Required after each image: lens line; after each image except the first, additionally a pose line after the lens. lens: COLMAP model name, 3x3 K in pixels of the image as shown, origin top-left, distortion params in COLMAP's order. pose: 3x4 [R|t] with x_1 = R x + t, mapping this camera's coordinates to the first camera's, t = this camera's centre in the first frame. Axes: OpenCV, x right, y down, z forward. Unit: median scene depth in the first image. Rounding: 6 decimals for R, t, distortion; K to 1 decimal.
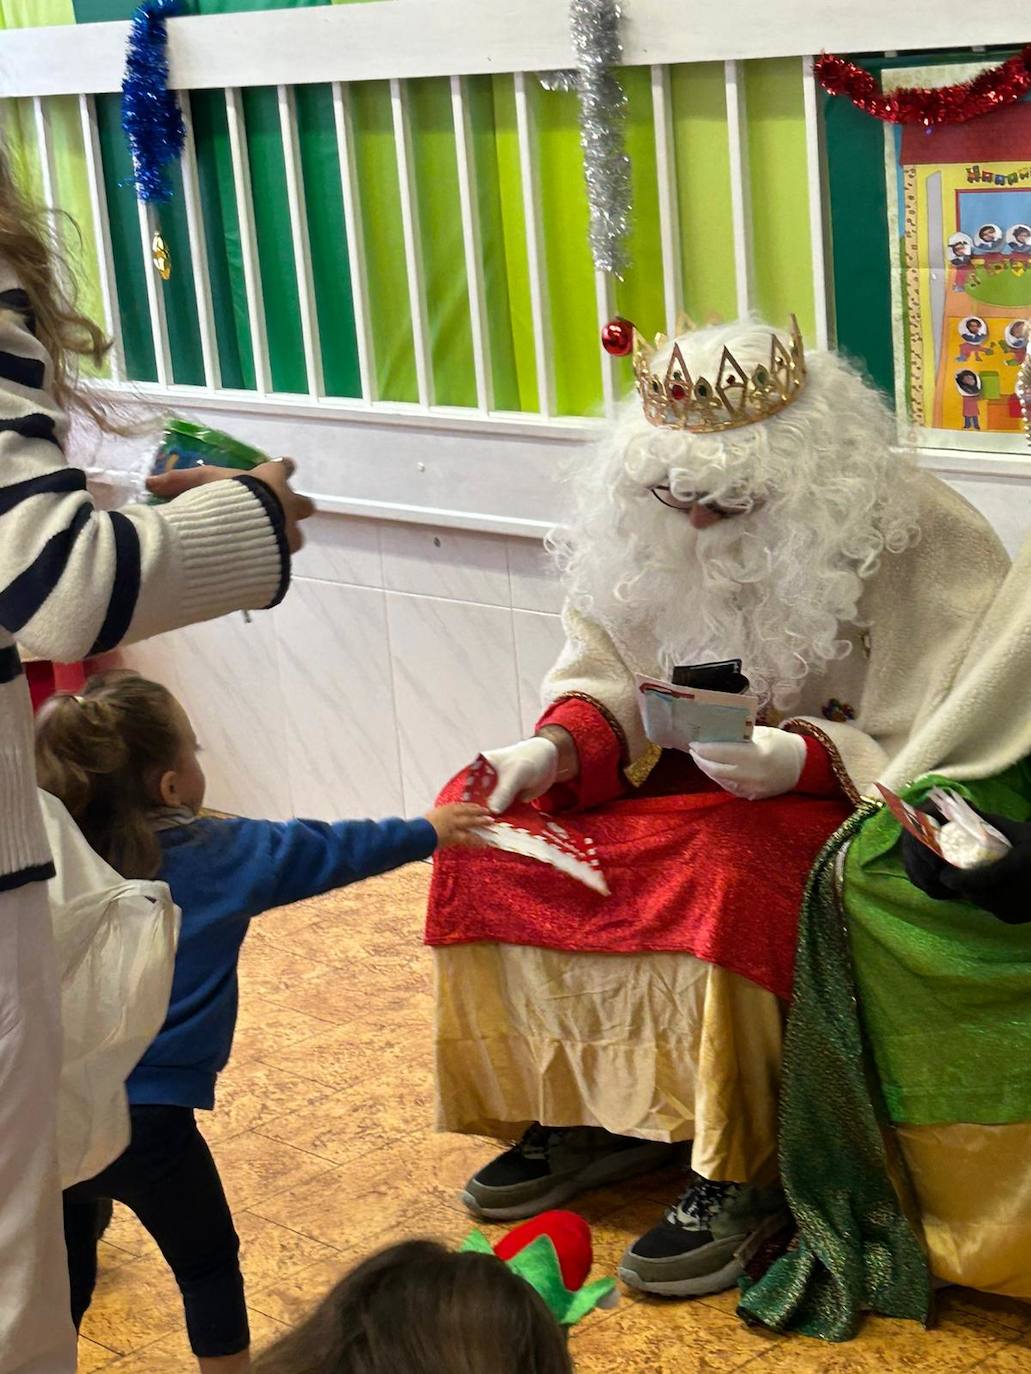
lens RADIAL K [[2654.3, 0, 515.5], [0, 2654.3, 687.0], [0, 0, 1]] dist [0.108159, -0.250094]
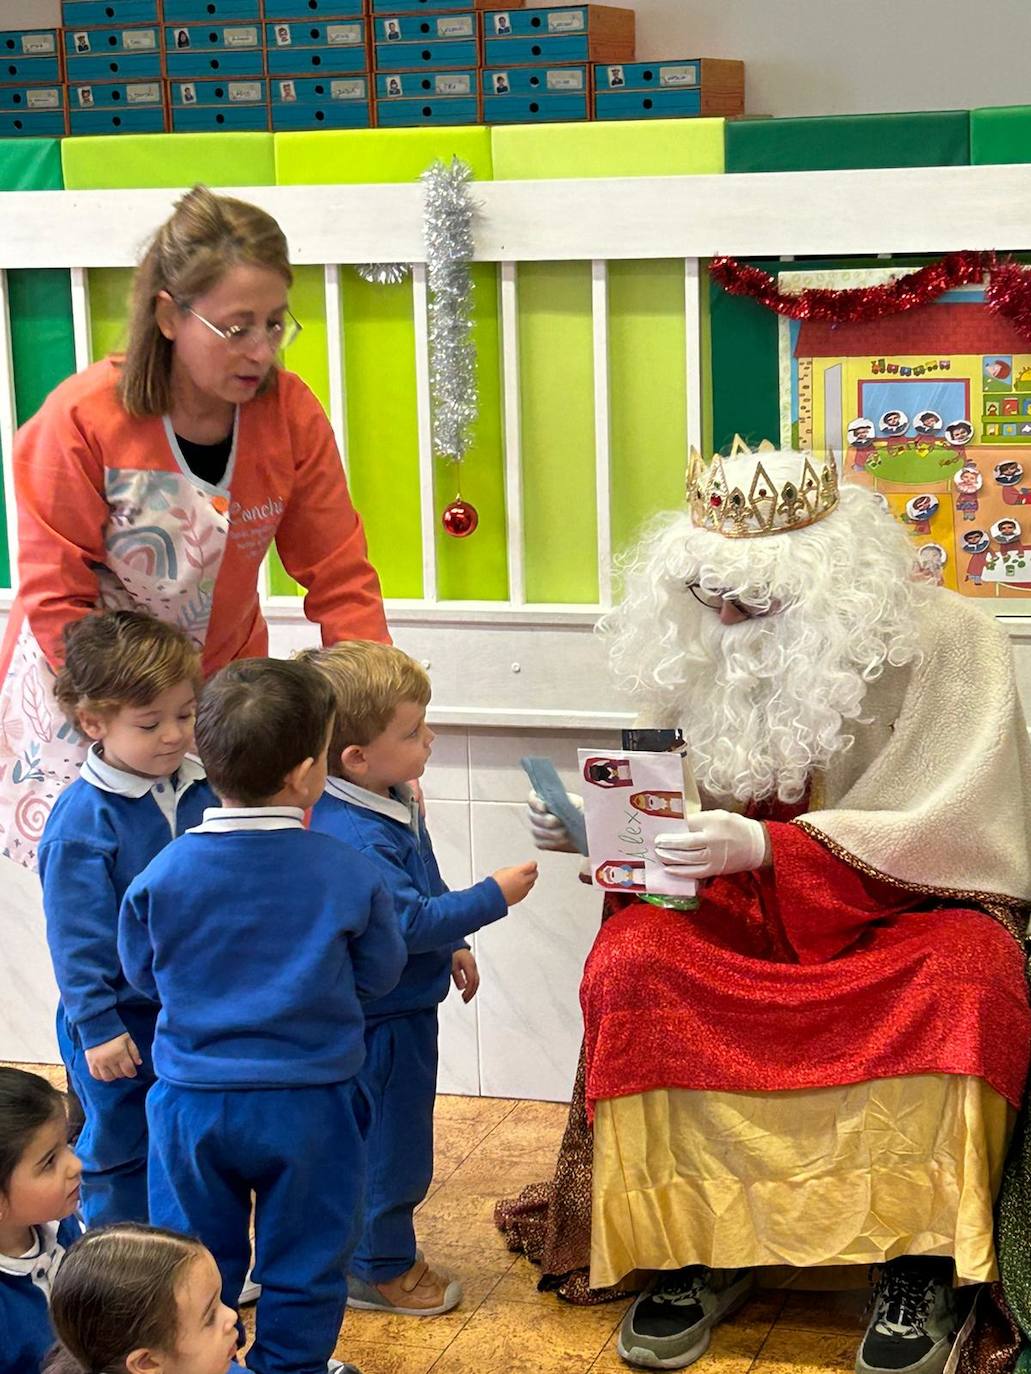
lens RADIAL K [[2654.3, 0, 515.5], [0, 2654.3, 687.0], [0, 0, 1]] dist [0.108159, -0.250094]
pose [[0.878016, -0.038752, 0.477059, -0.489389], [0.079485, 0.994682, -0.065492, 0.002557], [-0.471985, 0.095422, 0.876427, 0.104348]]
